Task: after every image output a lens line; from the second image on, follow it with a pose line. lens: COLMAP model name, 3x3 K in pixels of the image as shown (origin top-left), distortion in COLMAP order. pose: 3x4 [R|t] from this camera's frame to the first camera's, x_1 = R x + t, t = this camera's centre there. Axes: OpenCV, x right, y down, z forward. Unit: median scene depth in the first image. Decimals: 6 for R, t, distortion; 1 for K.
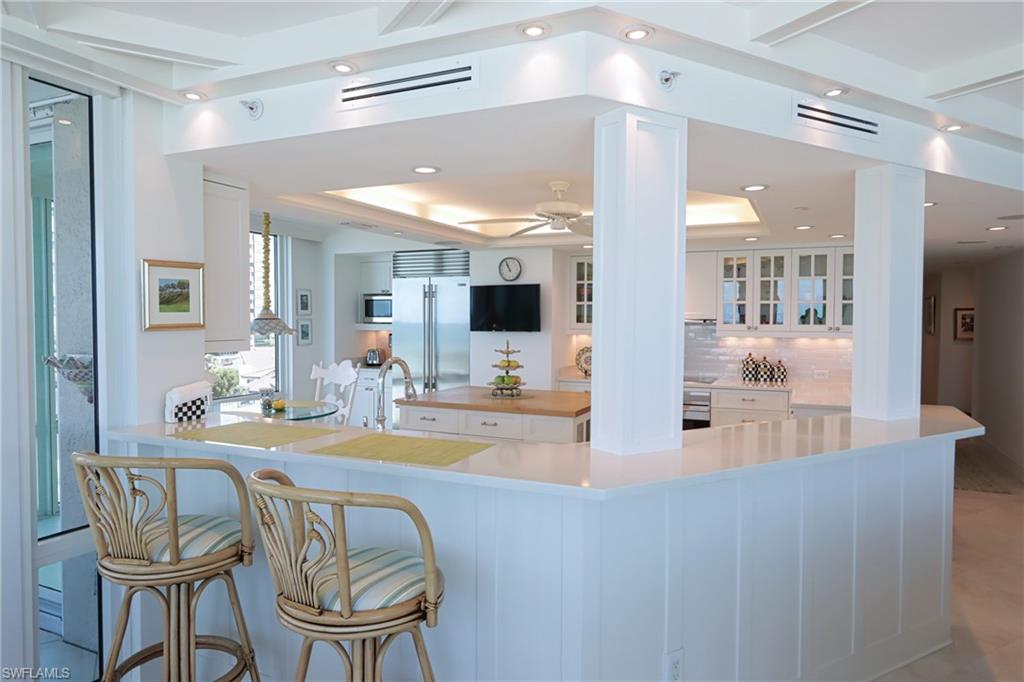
lens RADIAL K [[641.4, 0, 511.1], [0, 641.4, 337.9], [0, 0, 1]] dist [-0.006952, -0.000632]
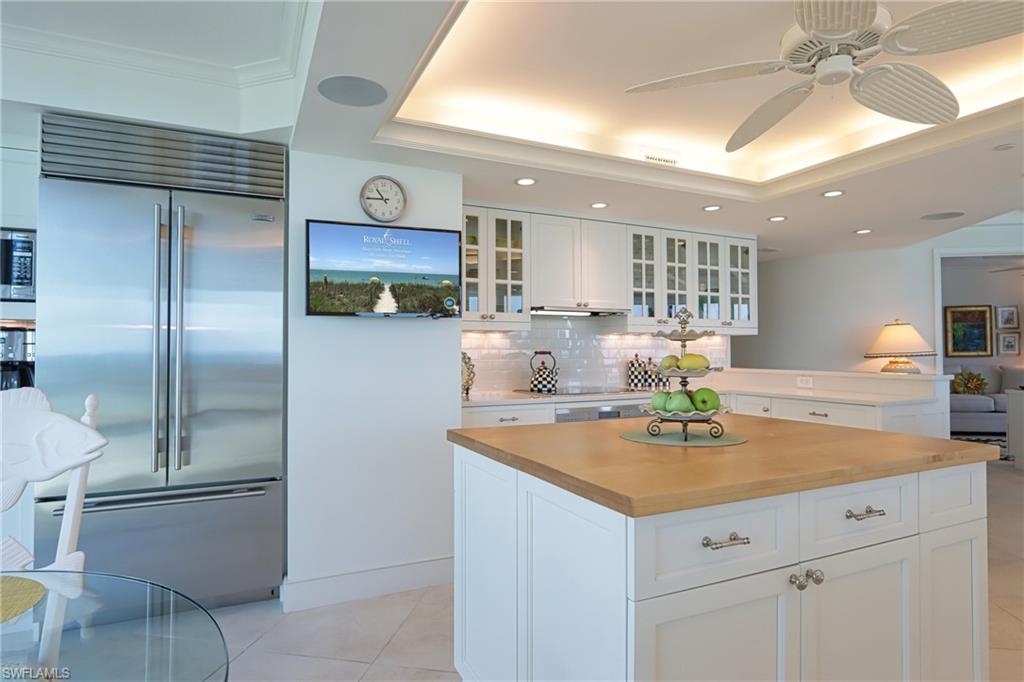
lens RADIAL K [[561.6, 0, 513.7], [0, 561.6, 342.8], [0, 0, 1]] dist [0.003236, 0.000461]
pose [[0.673719, 0.005810, 0.738965, -0.280145], [0.020516, 0.999437, -0.026562, 0.025750], [-0.738703, 0.033056, 0.673220, 0.628147]]
